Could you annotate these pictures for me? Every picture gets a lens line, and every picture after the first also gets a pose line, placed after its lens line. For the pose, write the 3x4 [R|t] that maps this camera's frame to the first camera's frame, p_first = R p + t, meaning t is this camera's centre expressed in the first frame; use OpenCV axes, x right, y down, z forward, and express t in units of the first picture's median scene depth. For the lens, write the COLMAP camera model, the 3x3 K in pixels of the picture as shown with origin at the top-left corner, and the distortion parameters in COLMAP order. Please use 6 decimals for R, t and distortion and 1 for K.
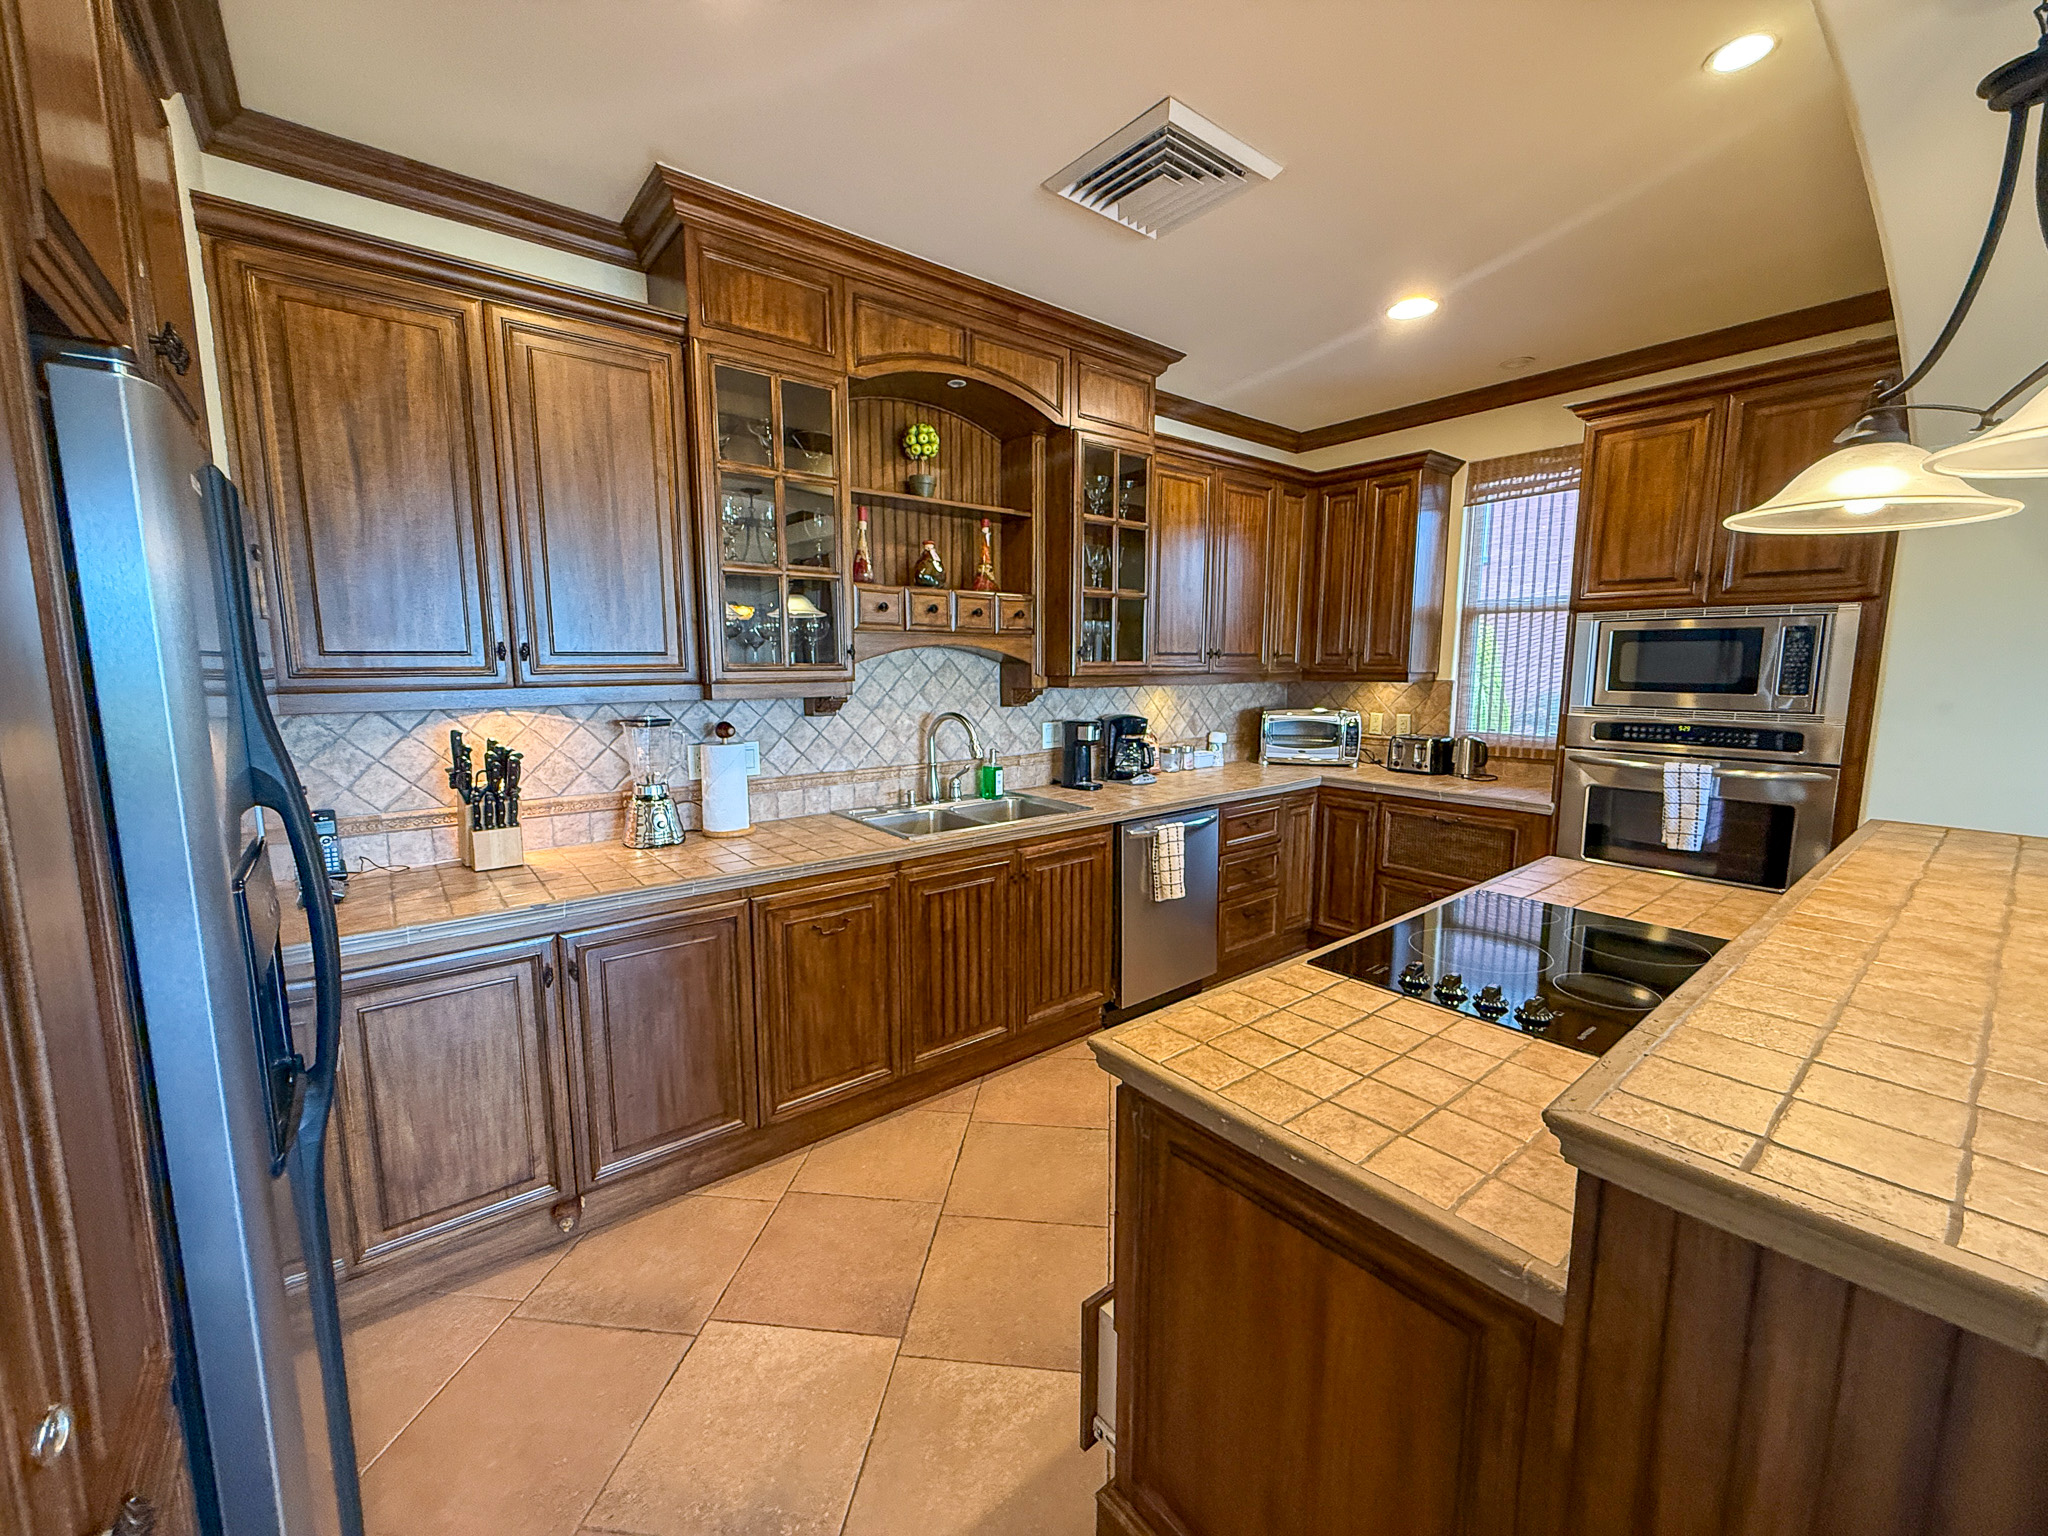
lens RADIAL K [[817.2, 0, 1020.3], [0, 817.2, 765.0], [0, 0, 1]] dist [0.000739, -0.000037]
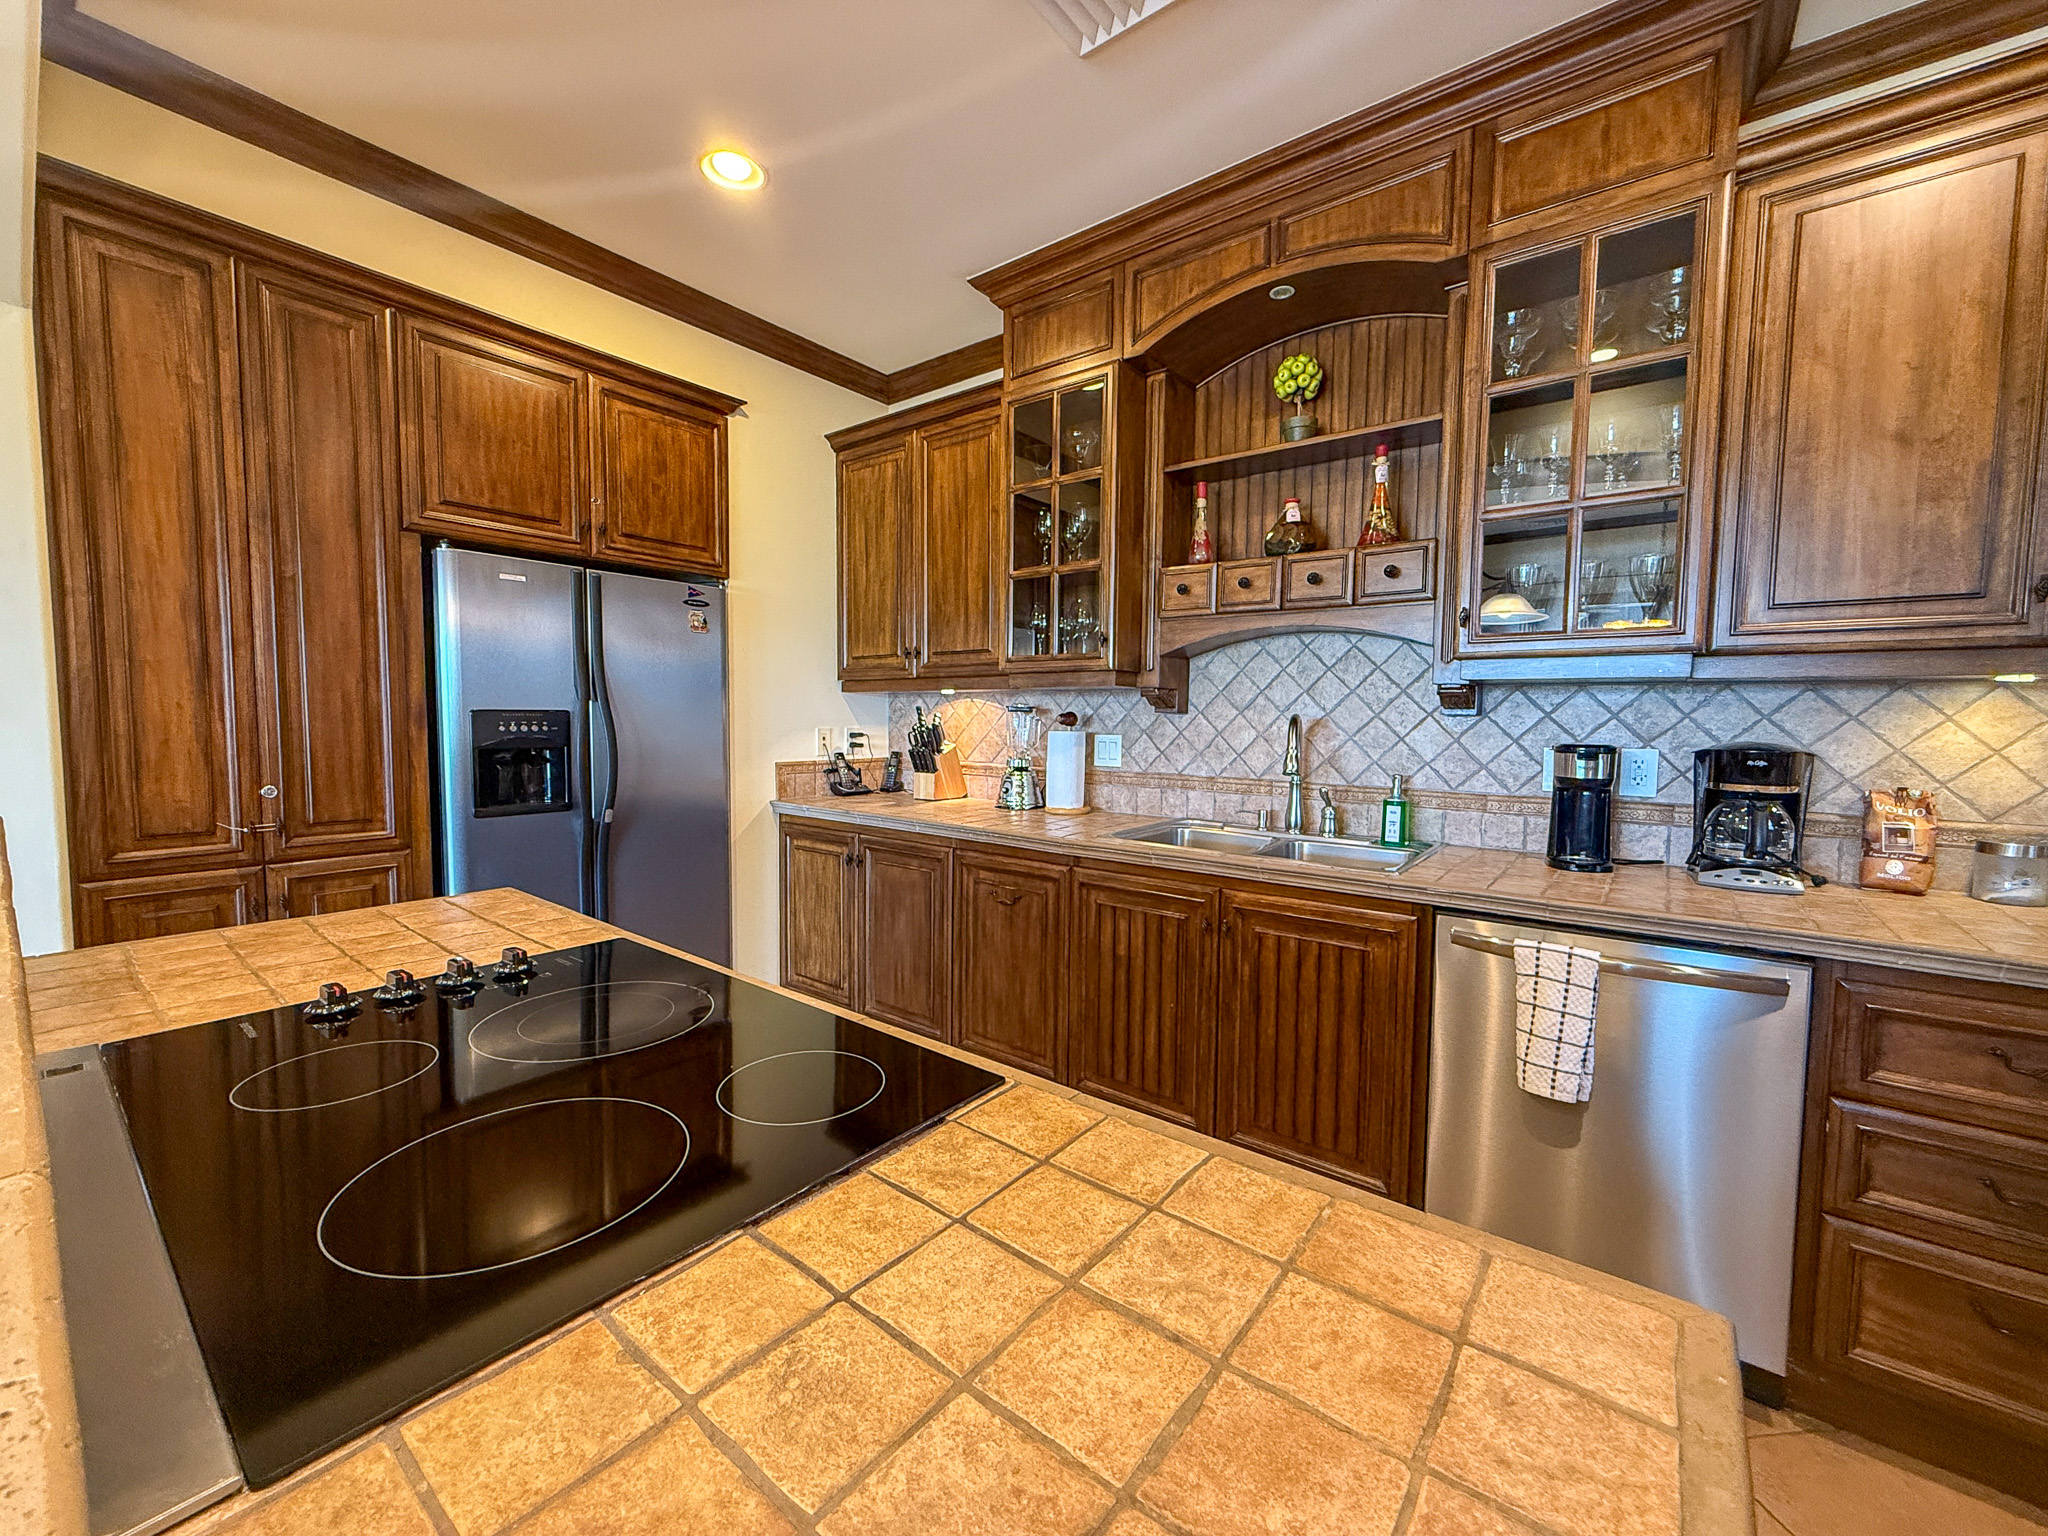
lens RADIAL K [[817.2, 0, 1020.3], [0, 817.2, 765.0], [0, 0, 1]] dist [0.000739, -0.000037]
pose [[0.226372, 0.062208, -0.972052, 0.681704], [-0.137426, 0.990016, 0.031354, -0.006318], [0.964298, 0.126488, 0.232661, 0.651622]]
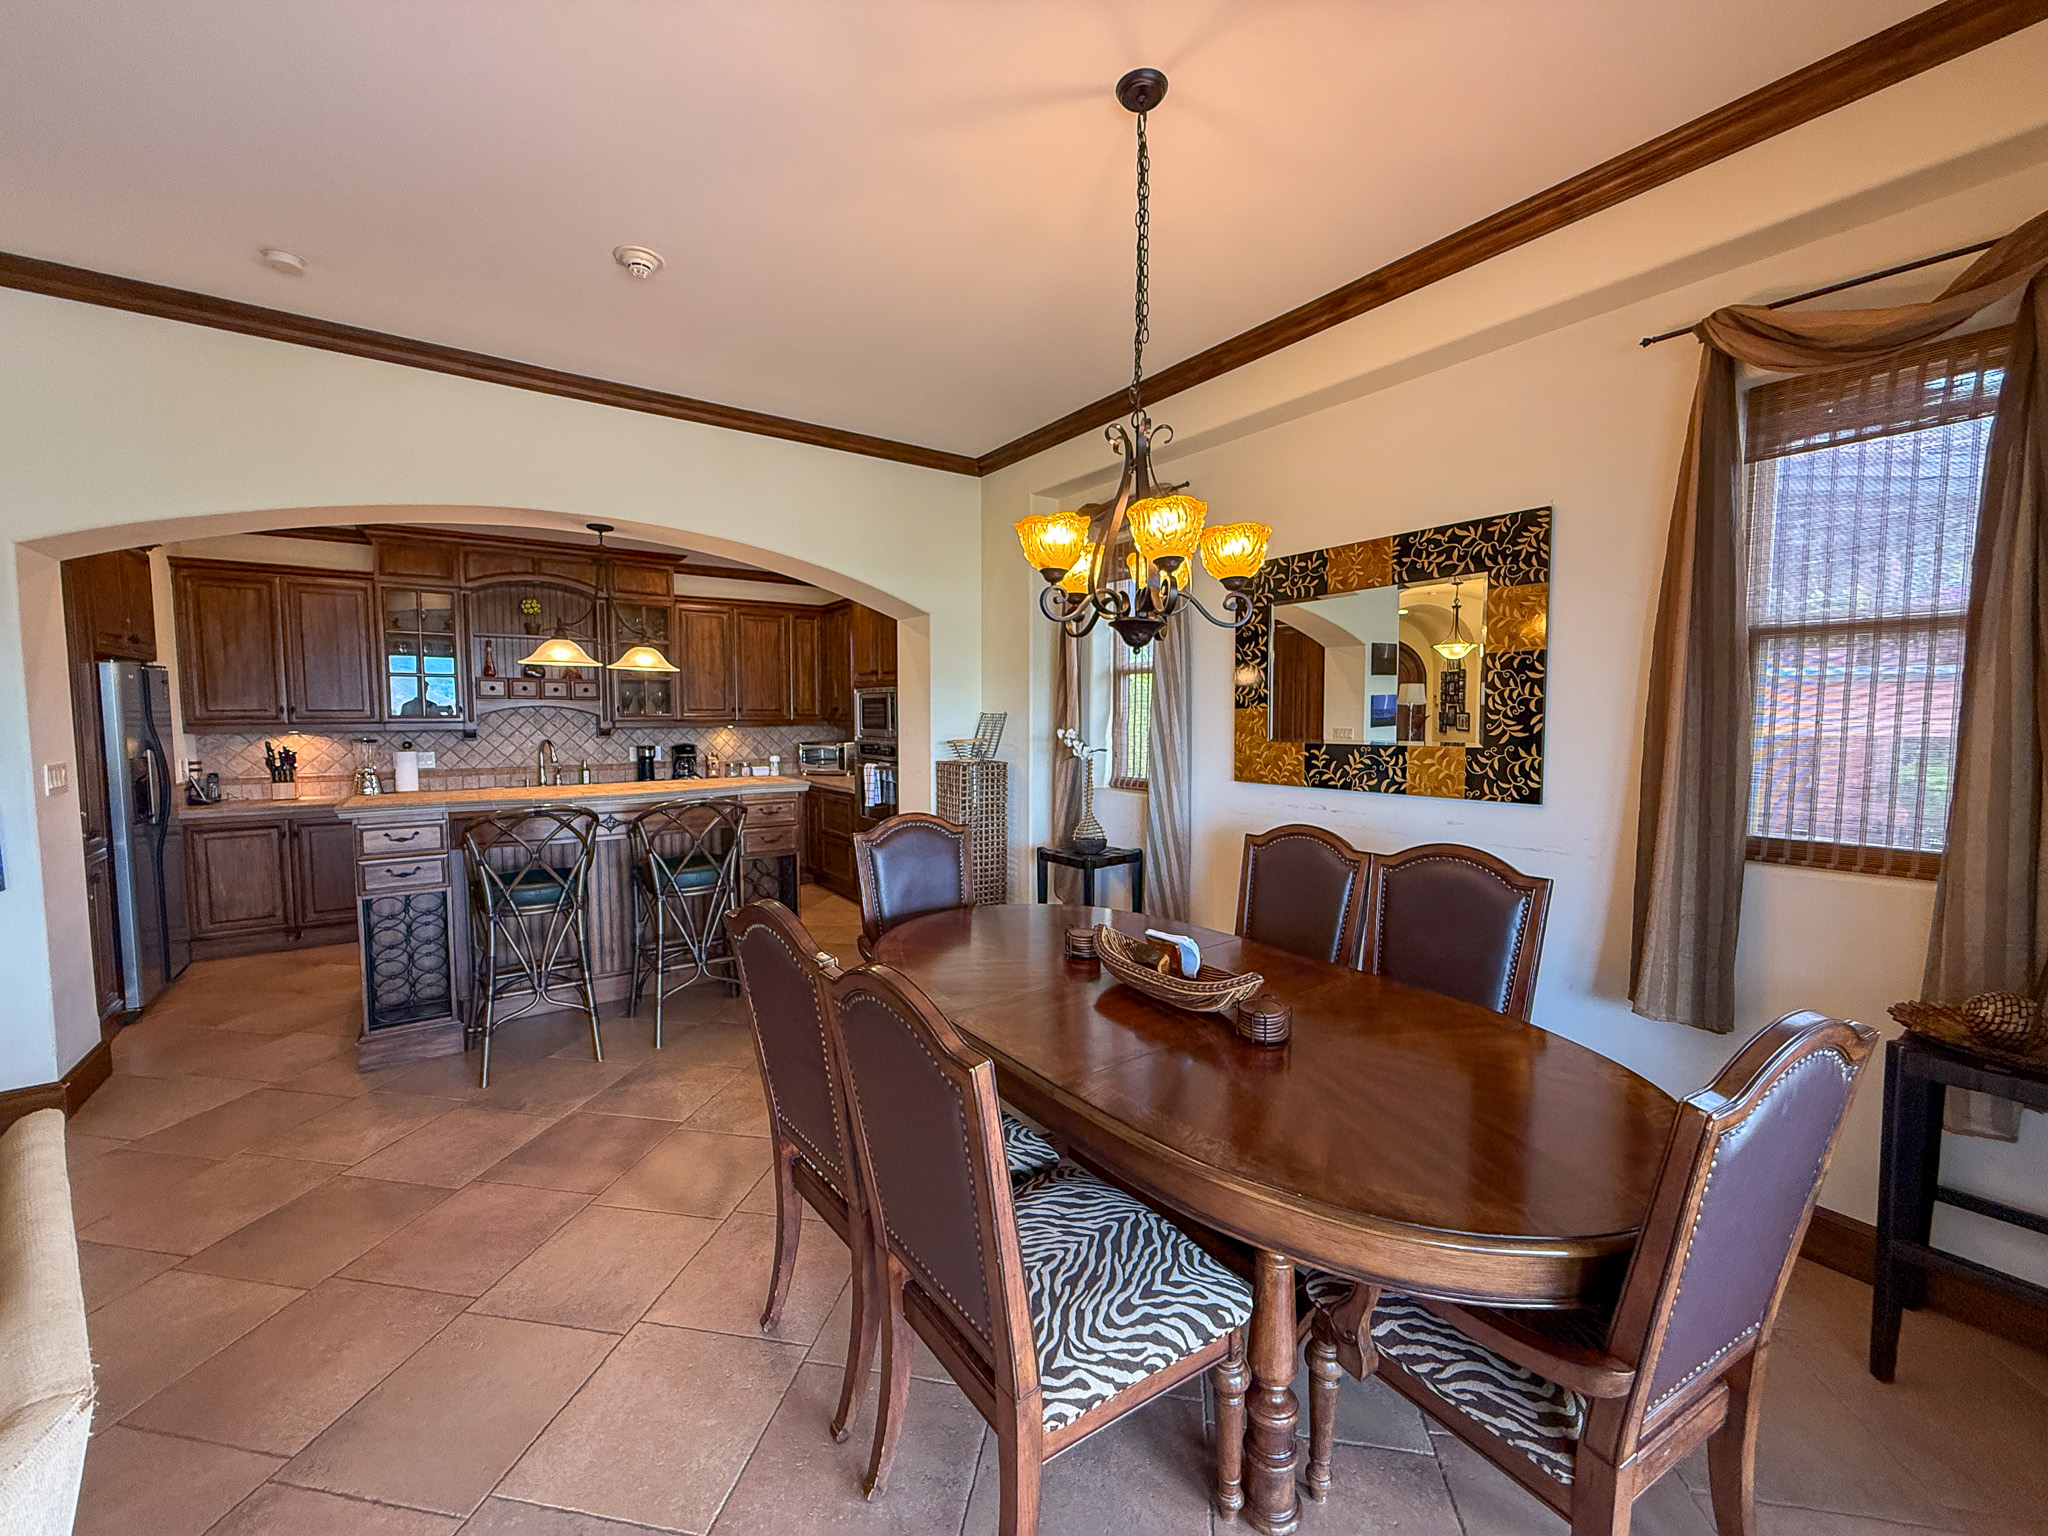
lens RADIAL K [[817.2, 0, 1020.3], [0, 817.2, 765.0], [0, 0, 1]] dist [0.000739, -0.000037]
pose [[0.998378, 0.003318, -0.056828, 1.323958], [-0.006927, 0.997962, -0.063429, 0.129896], [0.056501, 0.063720, 0.996367, -1.019593]]
